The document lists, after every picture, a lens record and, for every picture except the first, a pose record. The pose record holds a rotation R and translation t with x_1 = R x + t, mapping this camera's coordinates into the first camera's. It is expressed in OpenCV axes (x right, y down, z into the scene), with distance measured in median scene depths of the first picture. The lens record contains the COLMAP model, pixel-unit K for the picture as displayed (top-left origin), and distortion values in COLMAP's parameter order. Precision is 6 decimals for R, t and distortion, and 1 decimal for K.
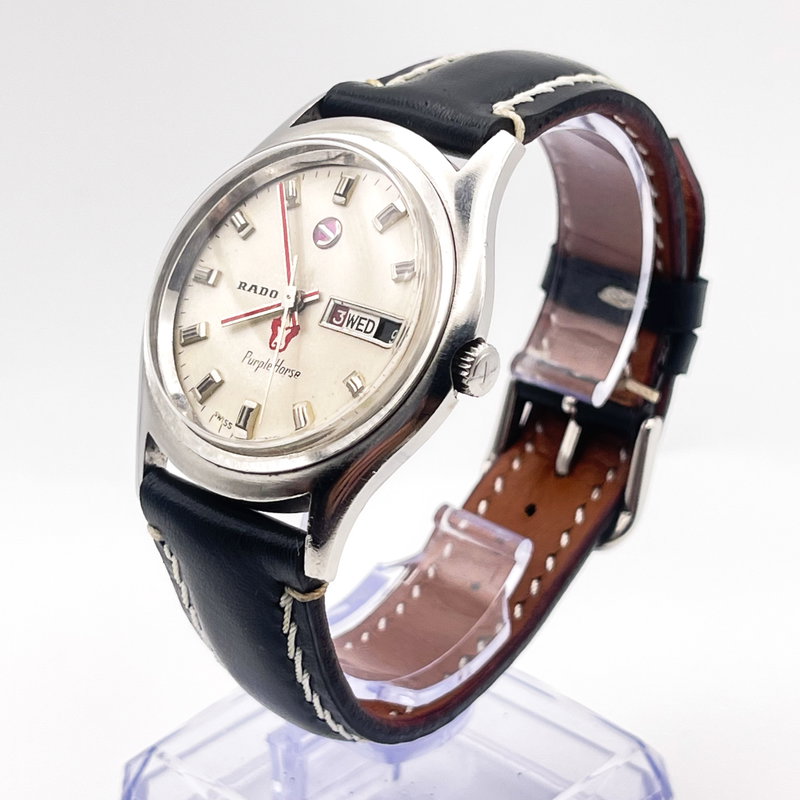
lens RADIAL K [[2259.7, 0, 402.3], [0, 2259.7, 399.3], [0, 0, 1]] dist [0.534748, 0.000000]
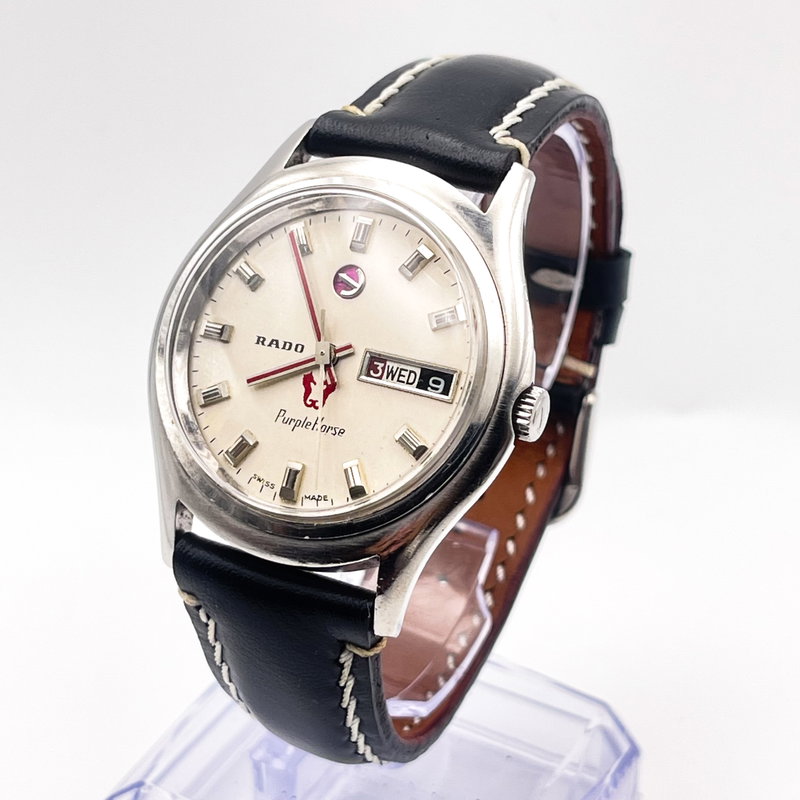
lens RADIAL K [[2259.7, 0, 400.8], [0, 2259.7, 401.1], [0, 0, 1]] dist [0.534748, 0.000000]
pose [[0.963746, -0.111469, 0.242420, -0.249092], [0.081237, 0.988003, 0.131345, -0.145887], [-0.254152, -0.106890, 0.961239, 0.048532]]
